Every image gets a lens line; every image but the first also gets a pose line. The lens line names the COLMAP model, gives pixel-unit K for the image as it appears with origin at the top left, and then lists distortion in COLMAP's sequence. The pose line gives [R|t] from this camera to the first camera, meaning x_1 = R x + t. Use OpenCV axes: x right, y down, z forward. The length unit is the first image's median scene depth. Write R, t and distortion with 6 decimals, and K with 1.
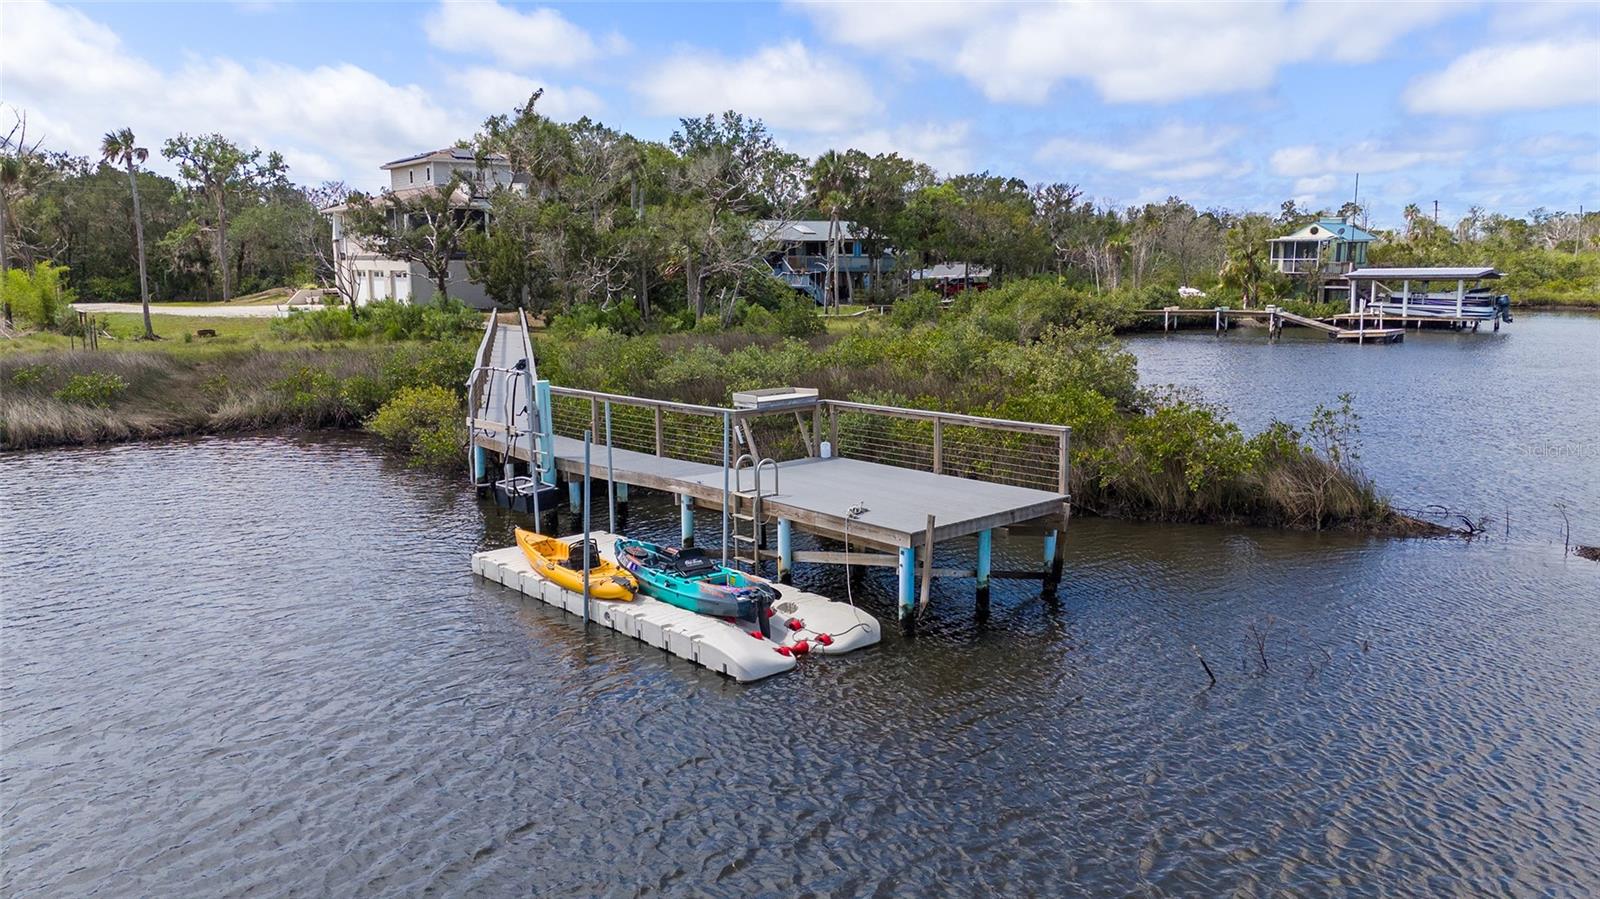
lens RADIAL K [[1182.8, 0, 806.3], [0, 1182.8, 442.0], [0, 0, 1]] dist [0.038532, -0.020881]
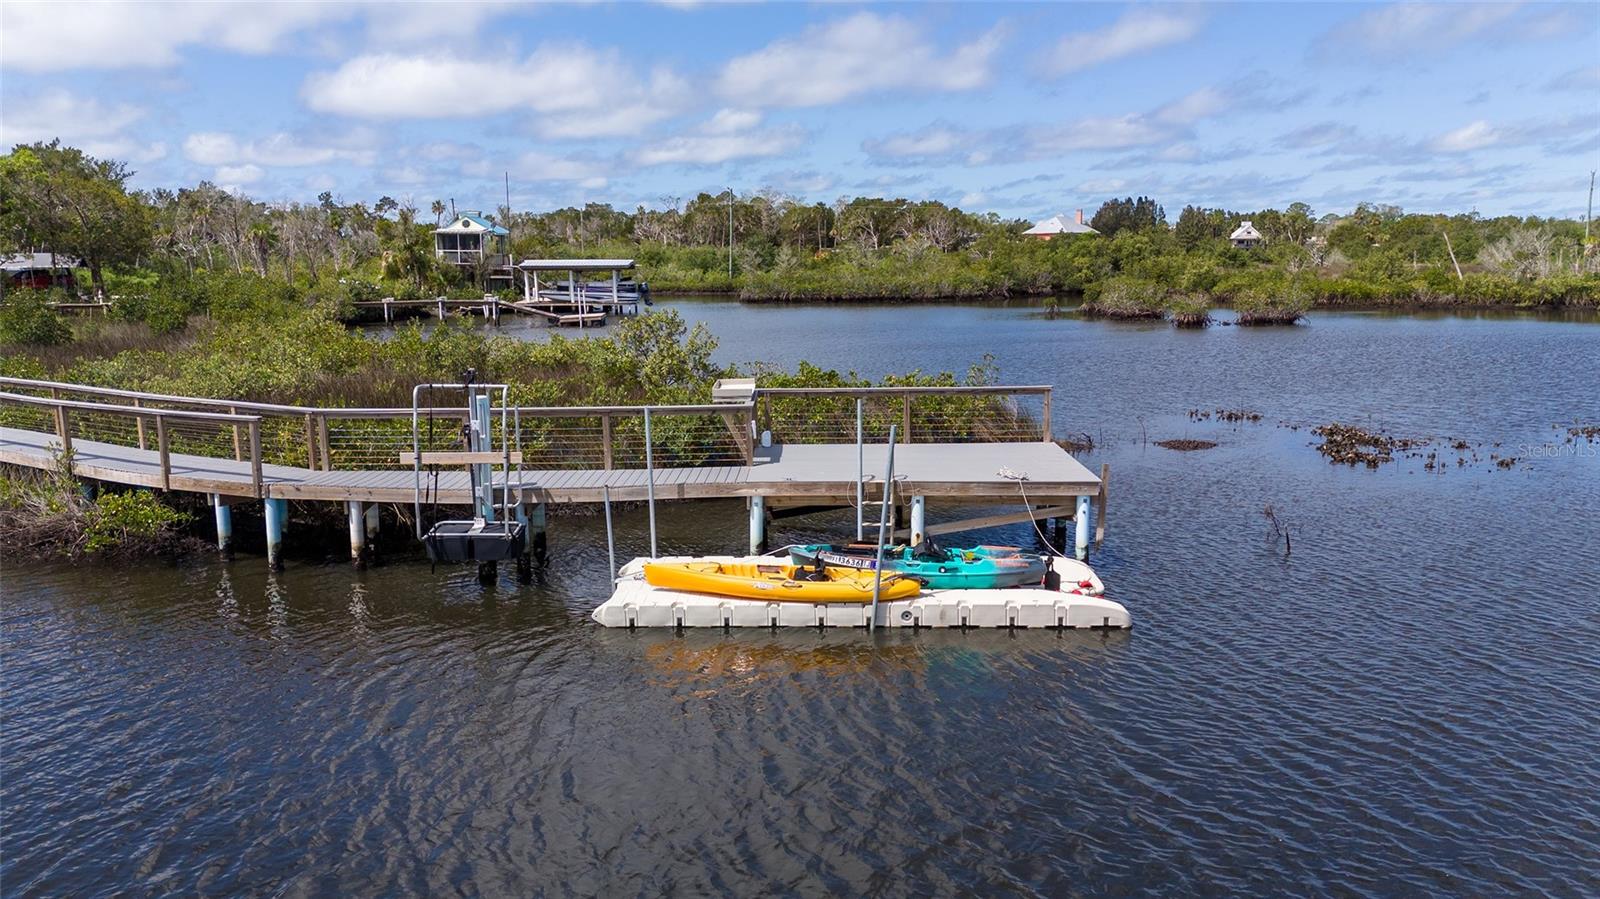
lens RADIAL K [[1182.8, 0, 799.4], [0, 1182.8, 454.5], [0, 0, 1]] dist [0.038532, -0.020881]
pose [[0.678023, -0.120616, 0.725077, -0.592130], [0.108244, 0.992074, 0.063811, -0.034951], [-0.727027, 0.035220, 0.685705, 0.258594]]
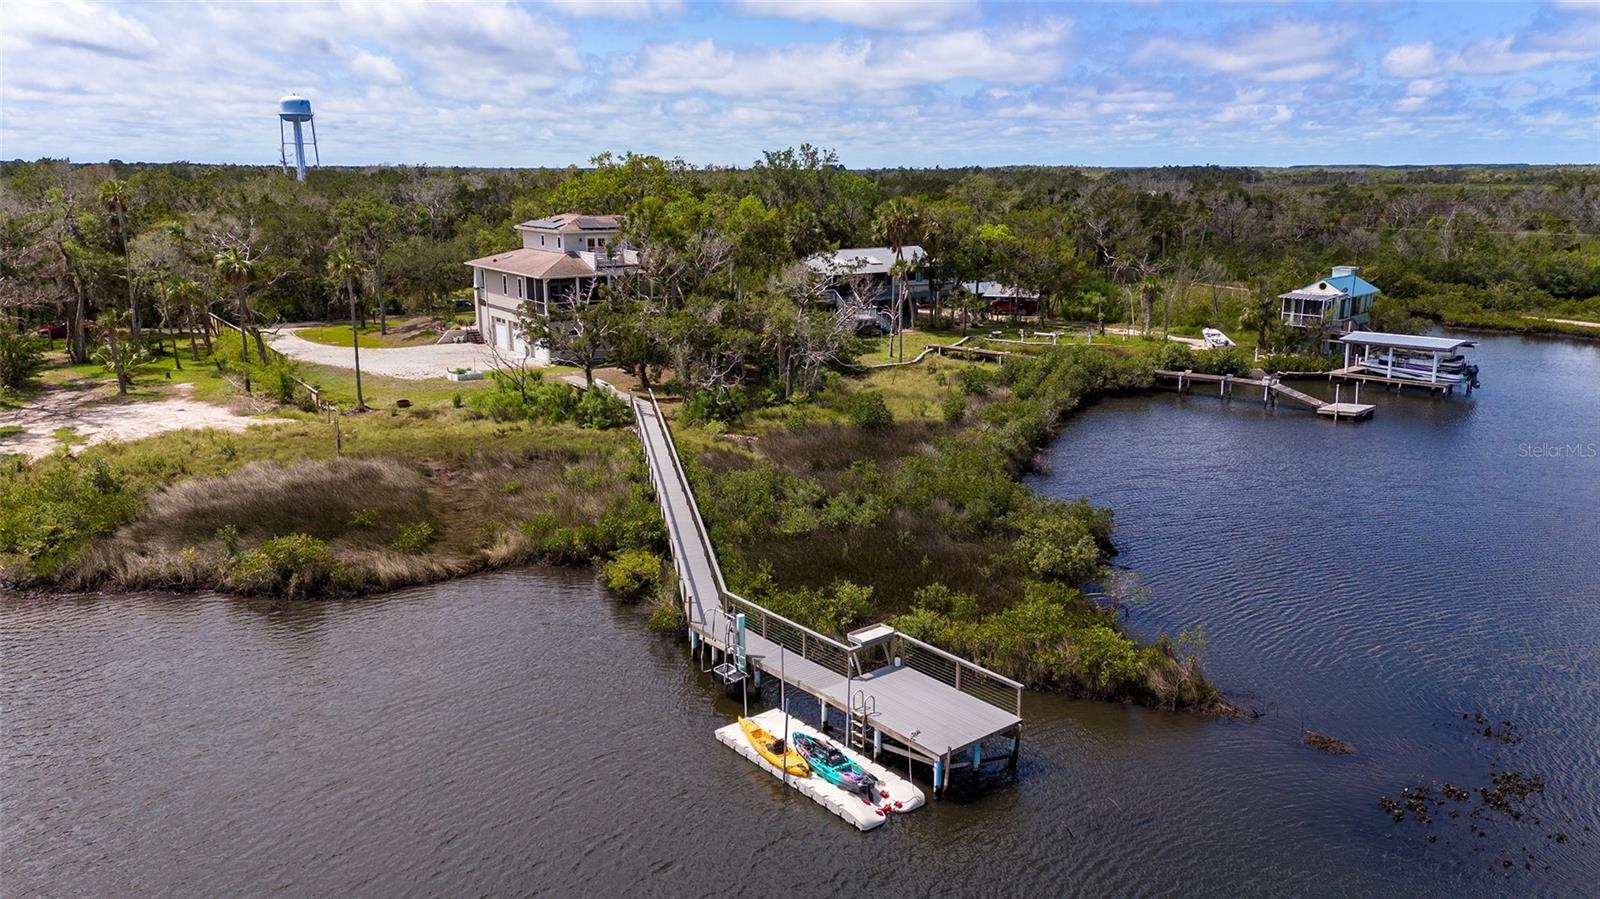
lens RADIAL K [[1182.8, 0, 803.3], [0, 1182.8, 492.7], [0, 0, 1]] dist [0.038532, -0.020881]
pose [[0.998616, 0.015935, -0.050116, -0.034690], [-0.010310, 0.993817, 0.110549, -0.375399], [0.051568, -0.109880, 0.992606, -0.649834]]
